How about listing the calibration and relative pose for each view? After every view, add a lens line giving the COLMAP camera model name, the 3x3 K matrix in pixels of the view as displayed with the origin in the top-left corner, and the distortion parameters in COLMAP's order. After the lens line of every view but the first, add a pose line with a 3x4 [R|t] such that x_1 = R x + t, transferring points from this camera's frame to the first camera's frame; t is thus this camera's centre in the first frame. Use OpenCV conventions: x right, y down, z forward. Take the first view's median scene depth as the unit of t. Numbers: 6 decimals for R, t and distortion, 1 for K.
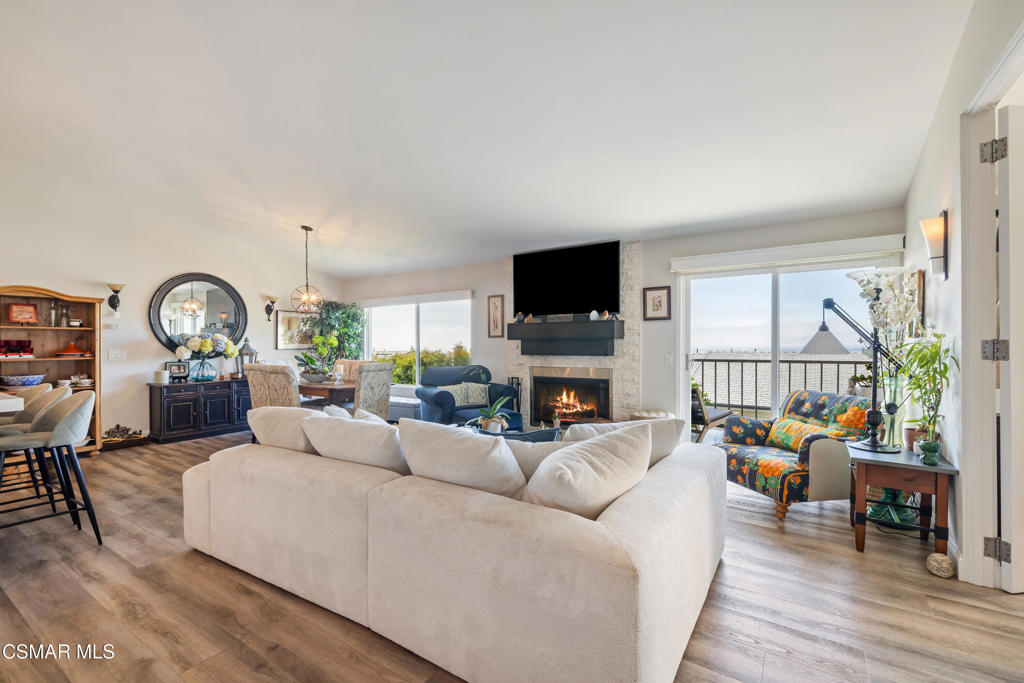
lens RADIAL K [[440.2, 0, 511.3], [0, 440.2, 346.6], [0, 0, 1]] dist [0.003645, 0.000114]
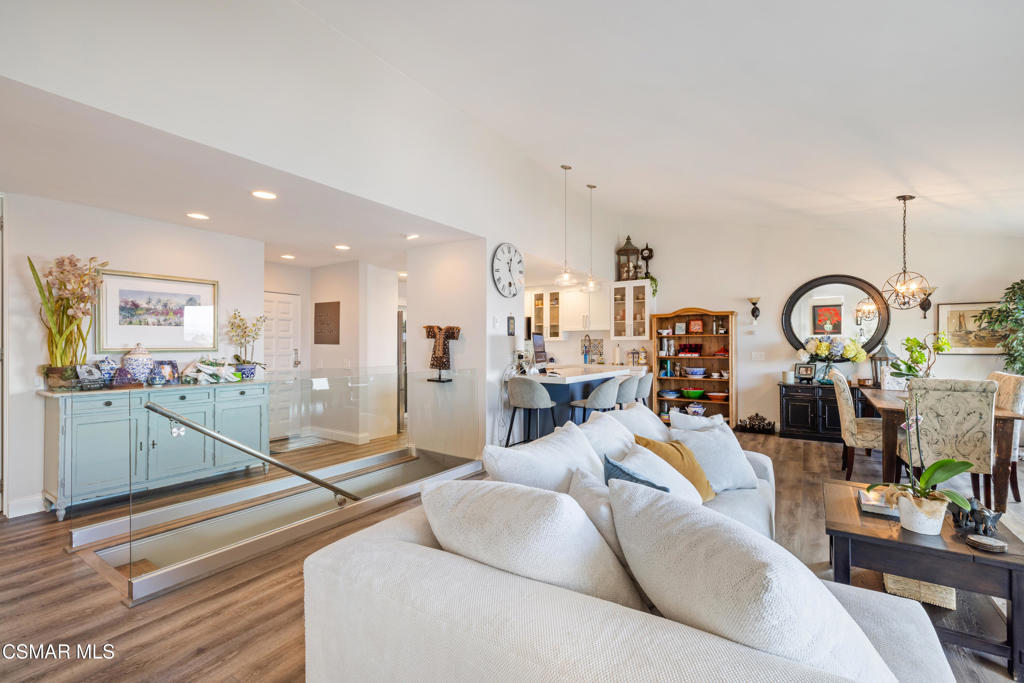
lens RADIAL K [[440.2, 0, 520.9], [0, 440.2, 341.5], [0, 0, 1]] dist [0.003645, 0.000114]
pose [[0.014677, -0.007492, -0.999864, 0.299343], [-0.007653, 0.999942, -0.007605, -0.005943], [0.999863, 0.007764, 0.014619, 0.324279]]
